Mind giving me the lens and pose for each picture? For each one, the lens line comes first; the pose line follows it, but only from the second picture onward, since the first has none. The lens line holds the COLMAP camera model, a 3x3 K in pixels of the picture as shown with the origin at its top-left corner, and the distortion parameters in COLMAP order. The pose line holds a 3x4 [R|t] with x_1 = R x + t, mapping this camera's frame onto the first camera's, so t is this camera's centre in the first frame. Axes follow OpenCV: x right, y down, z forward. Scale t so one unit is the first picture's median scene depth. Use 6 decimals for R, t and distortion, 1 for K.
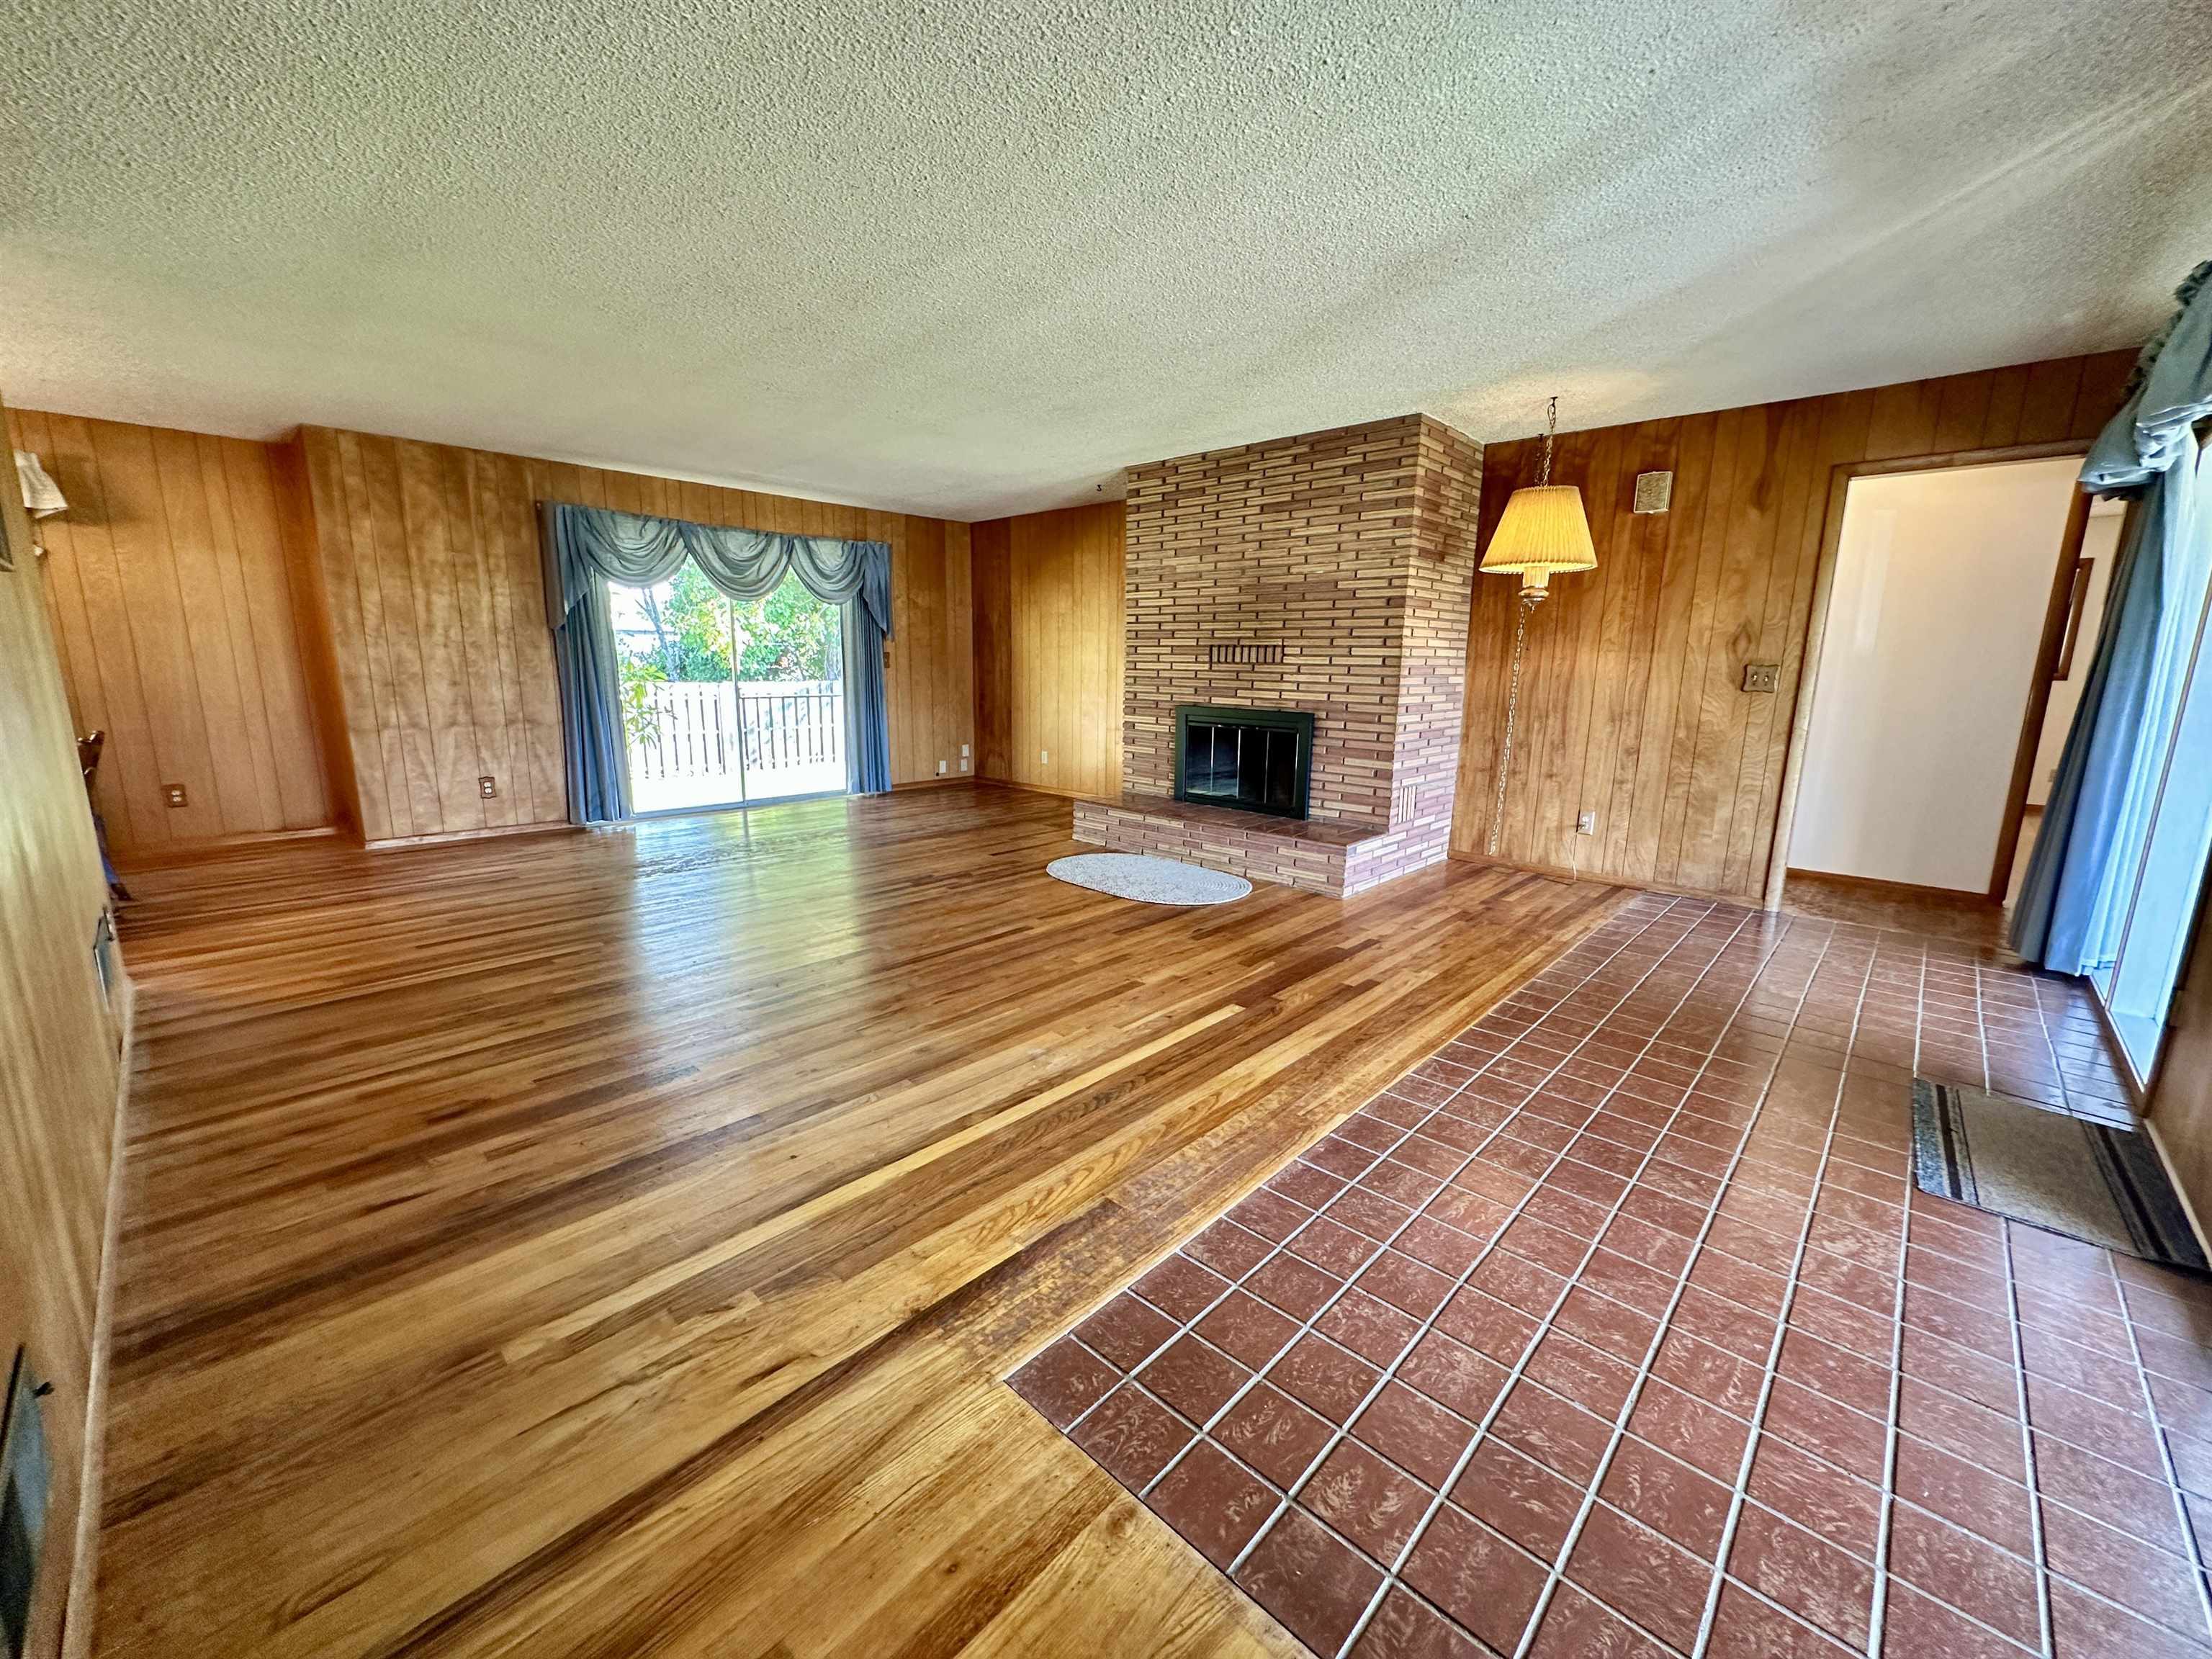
lens RADIAL K [[877.2, 0, 1098.1], [0, 877.2, 830.8], [0, 0, 1]] dist [-0.003840, 0.000136]
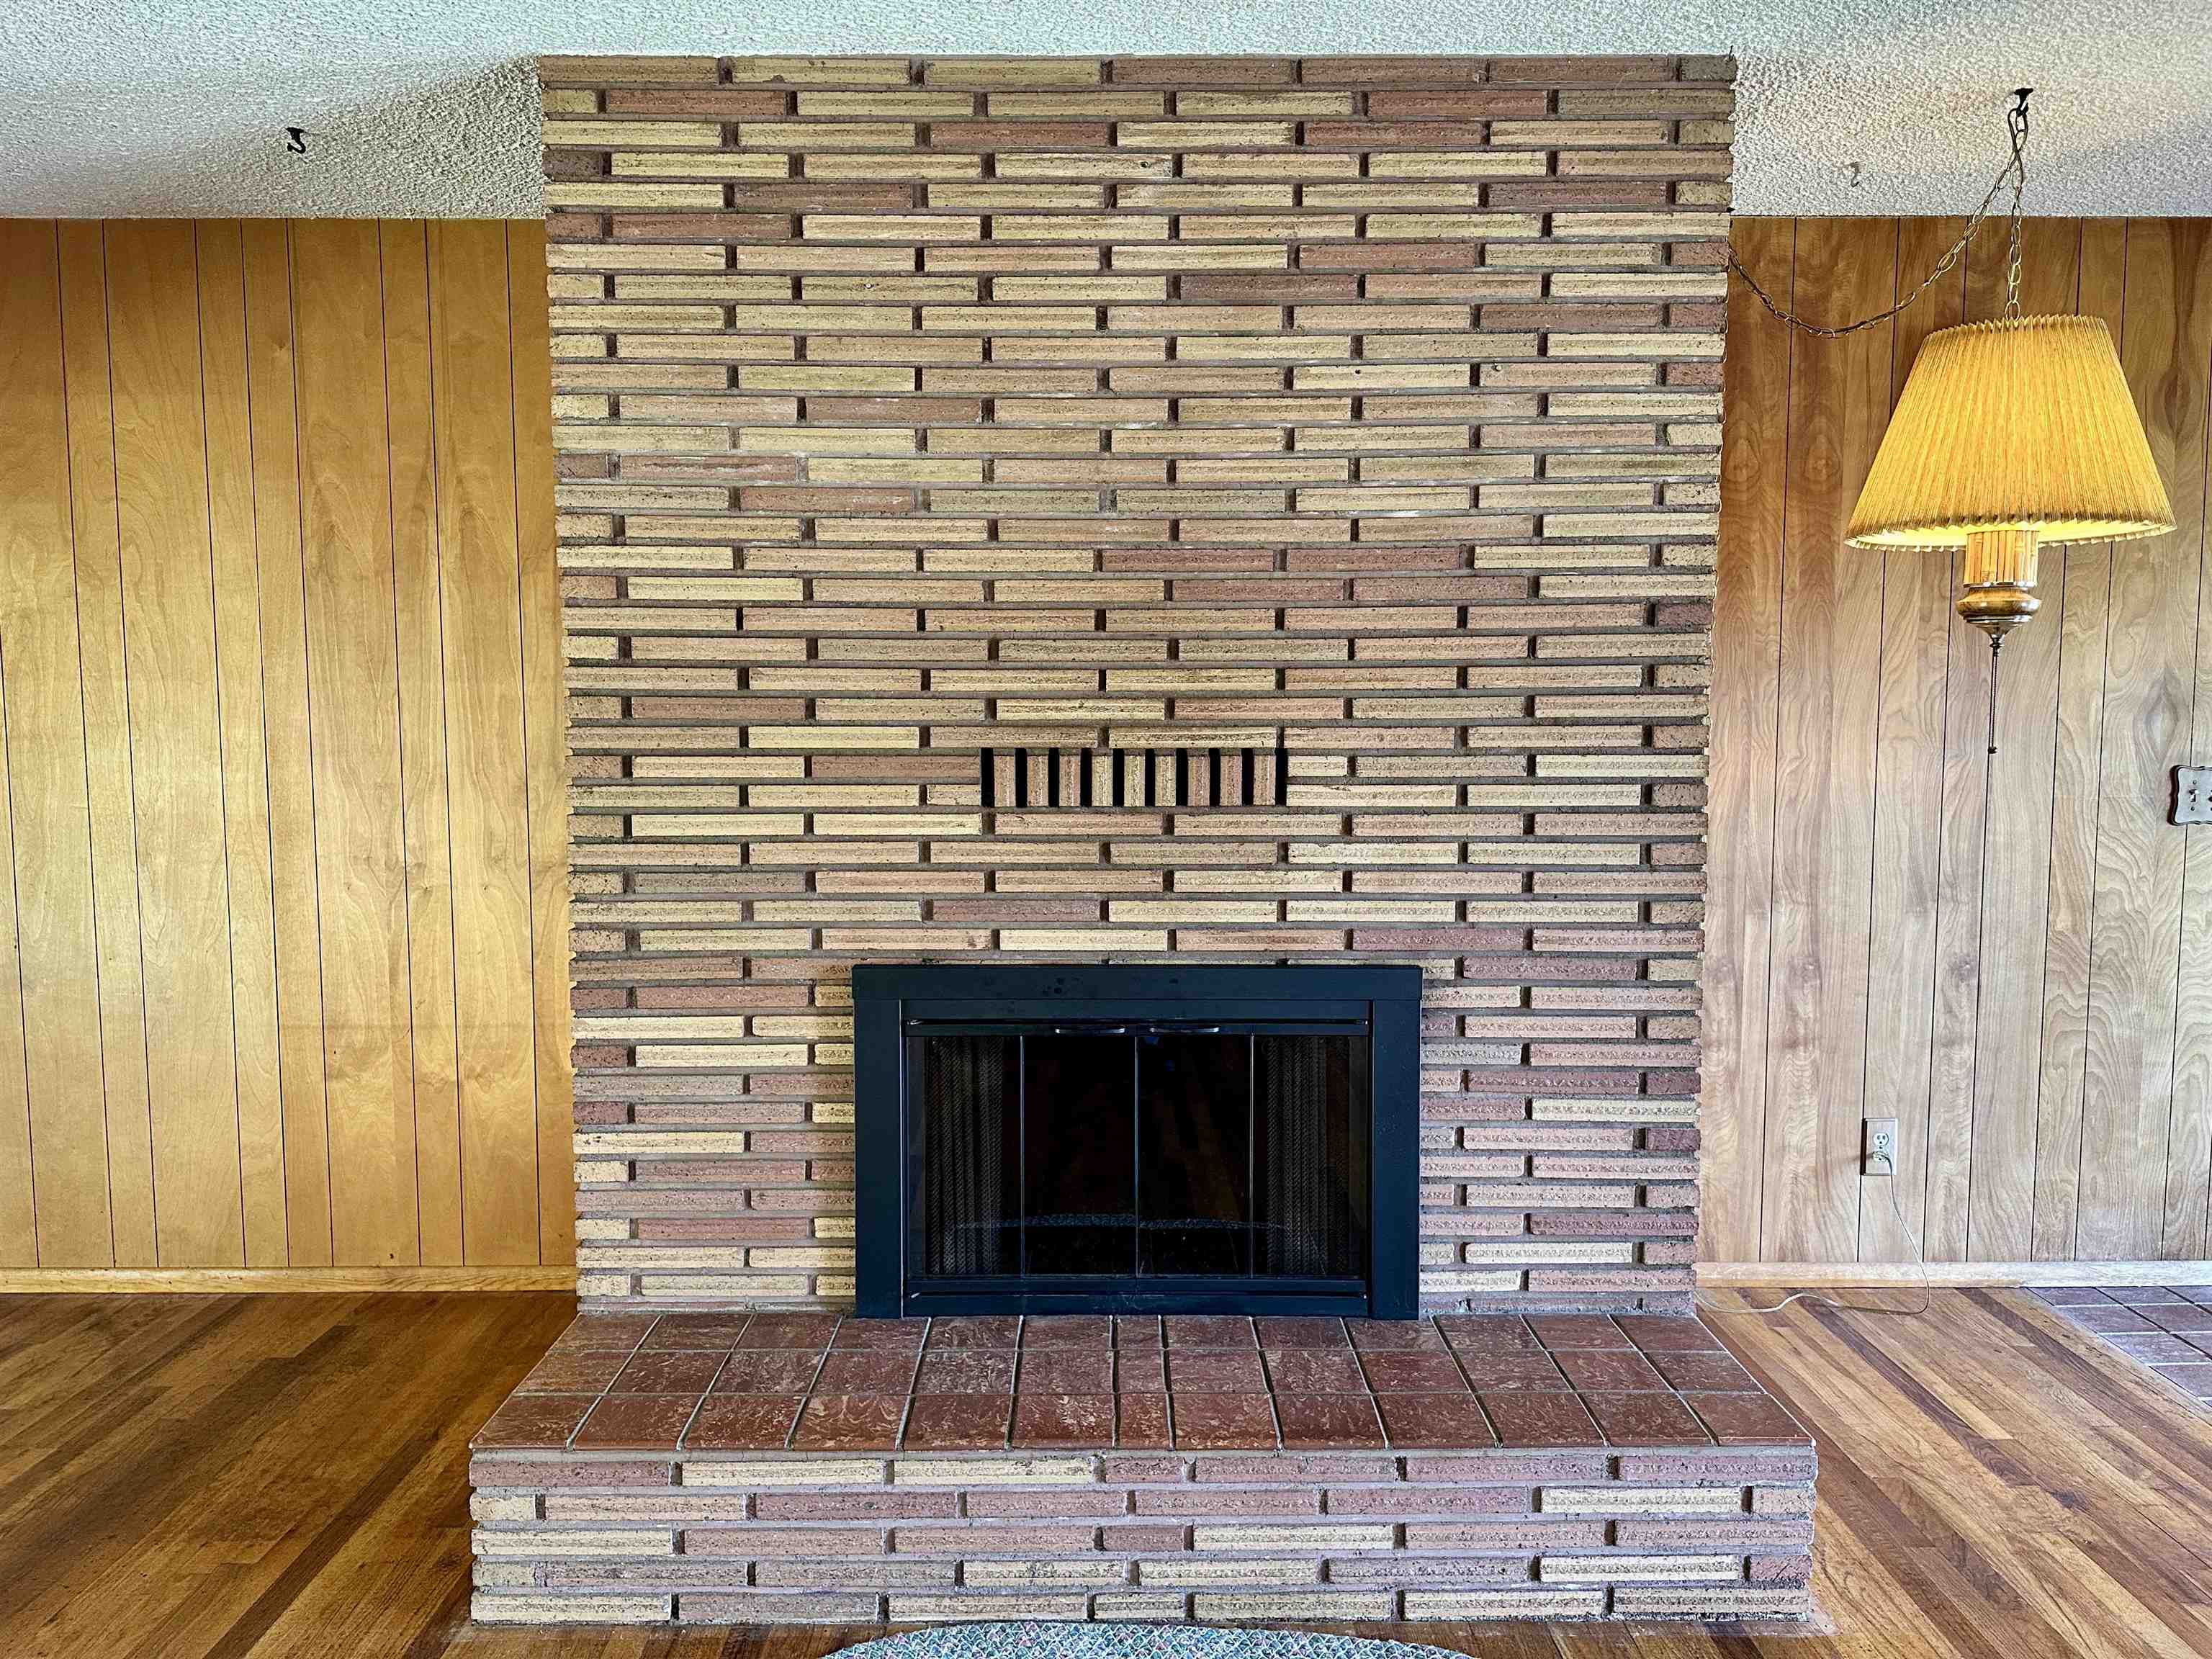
lens RADIAL K [[1554.4, 0, 1120.9], [0, 1554.4, 834.4], [0, 0, 1]] dist [0.043582, -0.053558]
pose [[0.724036, -0.075967, 0.685566, -0.199176], [0.144506, 0.988566, -0.043073, -0.173869], [-0.674455, 0.130254, 0.726735, 0.680404]]
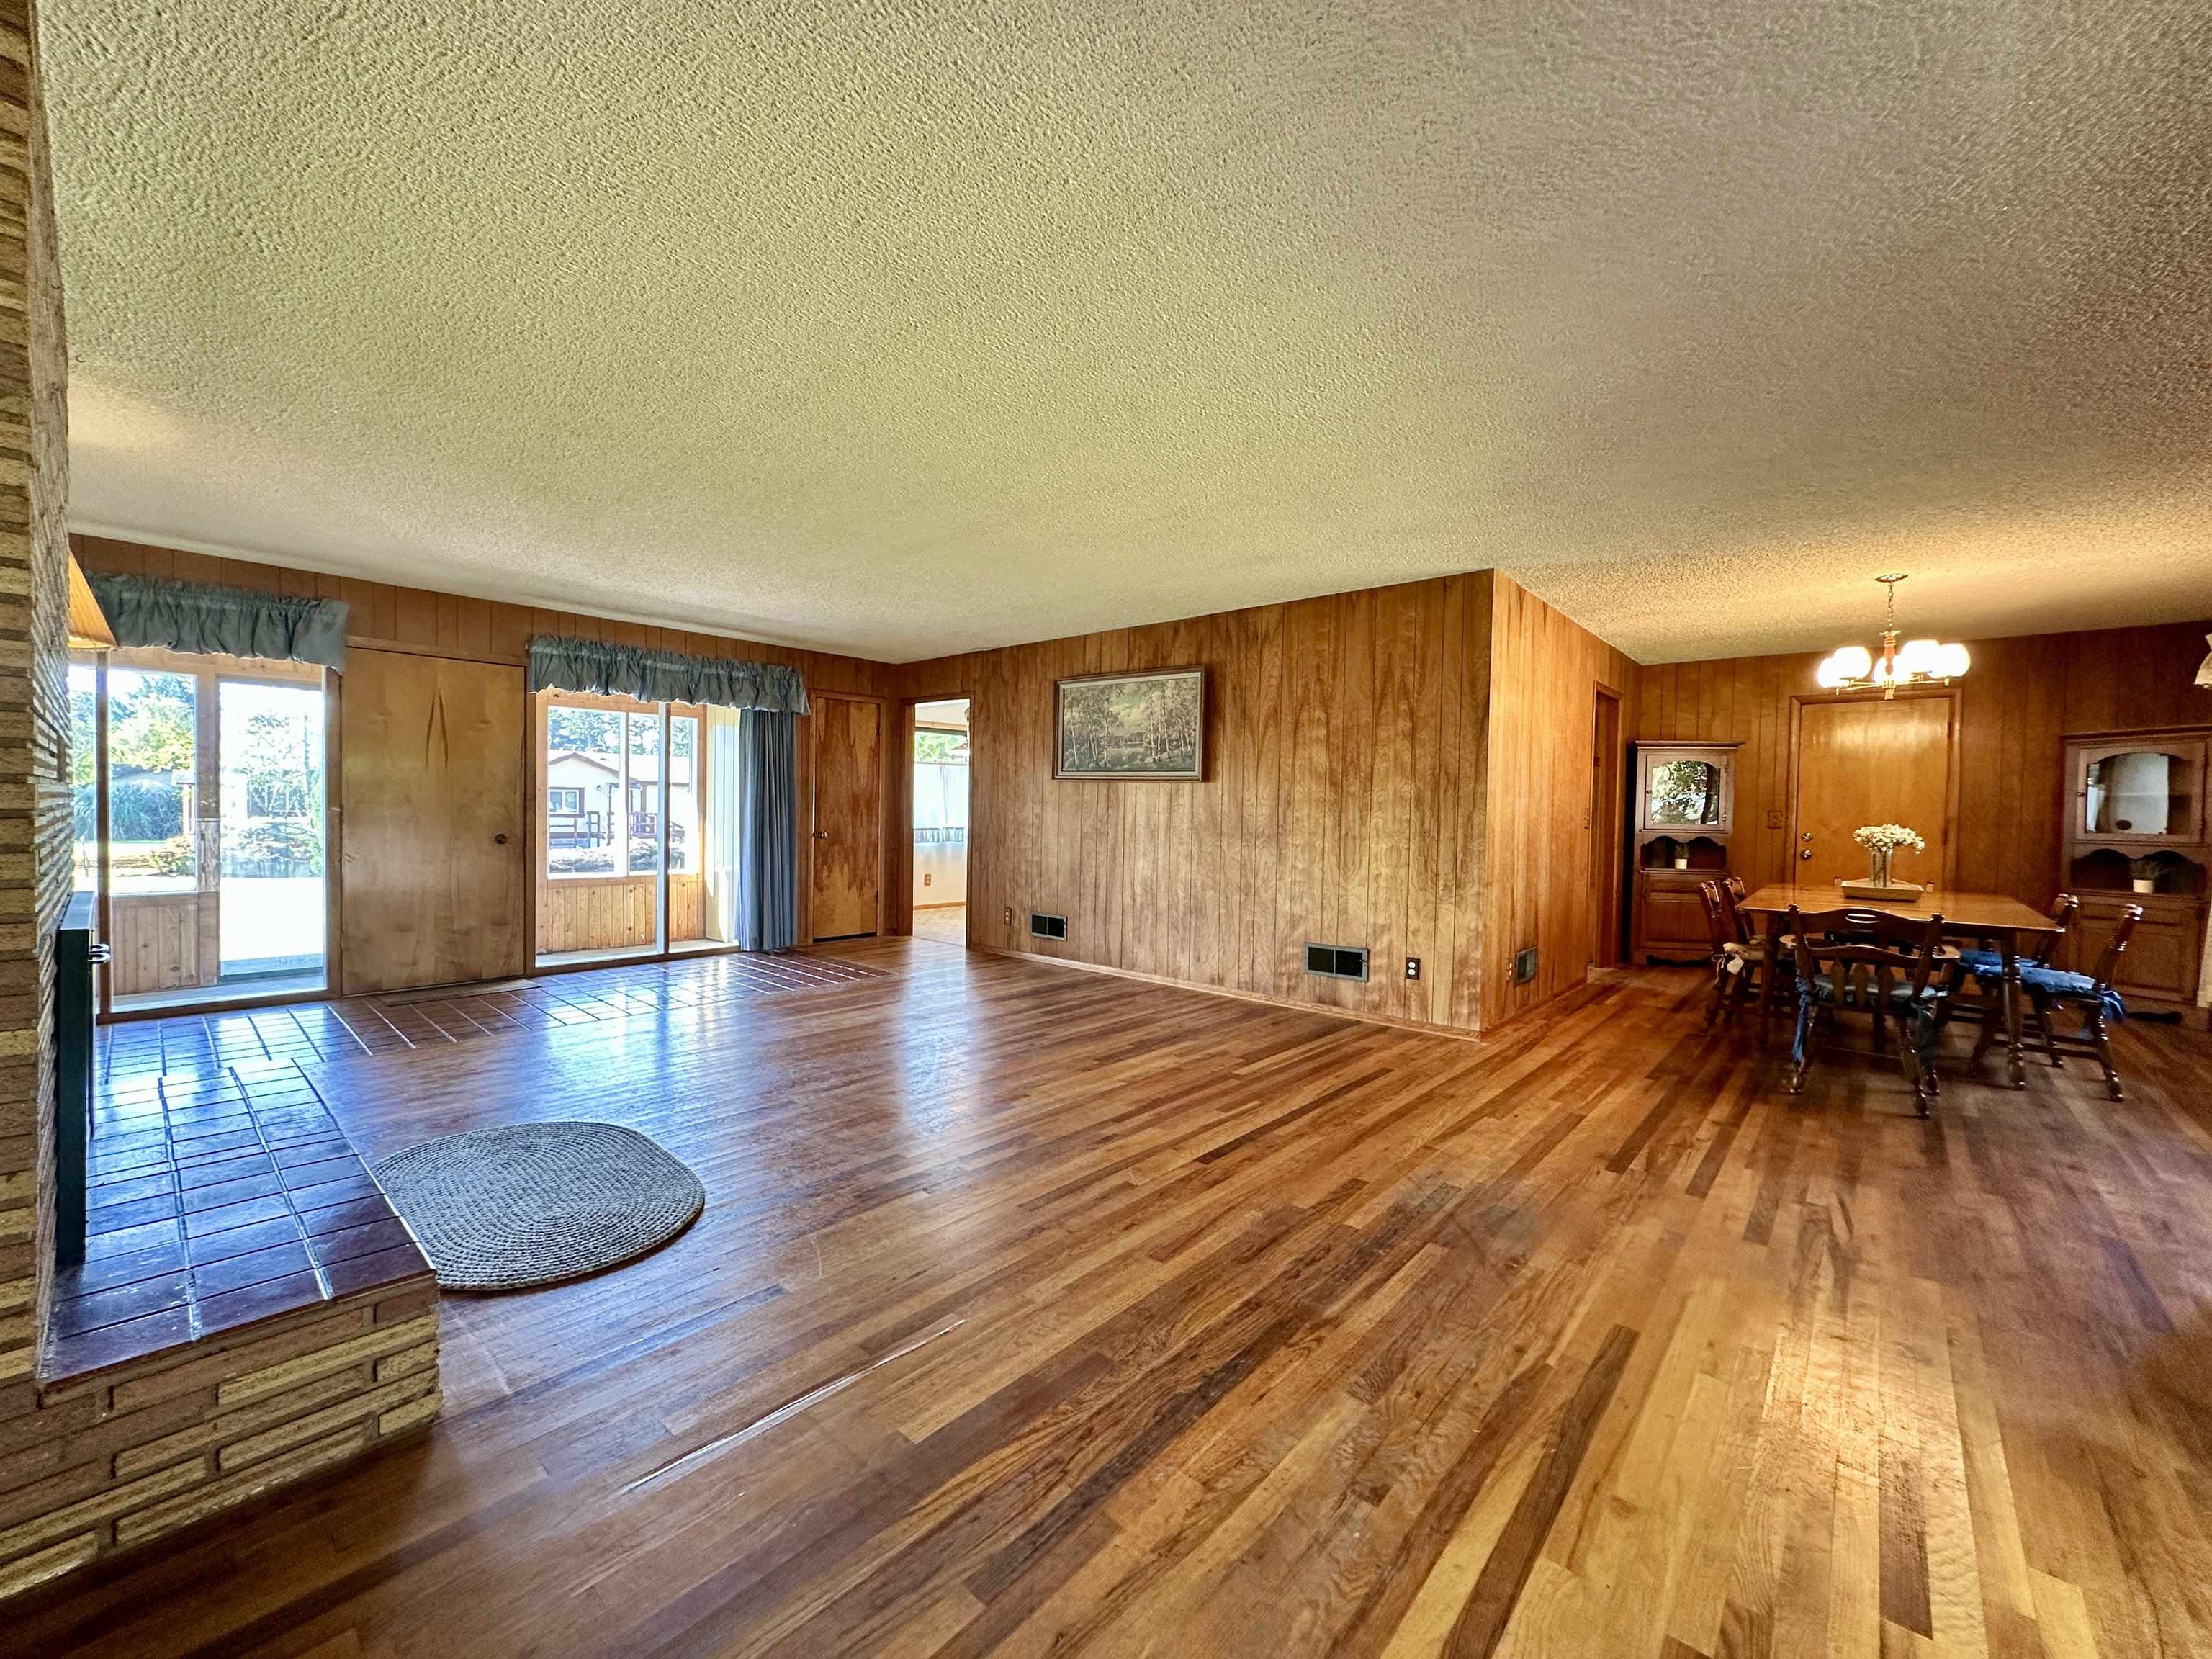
lens RADIAL K [[877.2, 0, 1100.0], [0, 877.2, 835.8], [0, 0, 1]] dist [-0.003840, 0.000136]
pose [[-0.998733, -0.029492, -0.040770, -0.260556], [-0.037855, 0.974164, 0.222645, -0.283051], [0.033150, 0.223906, -0.974047, 1.461762]]
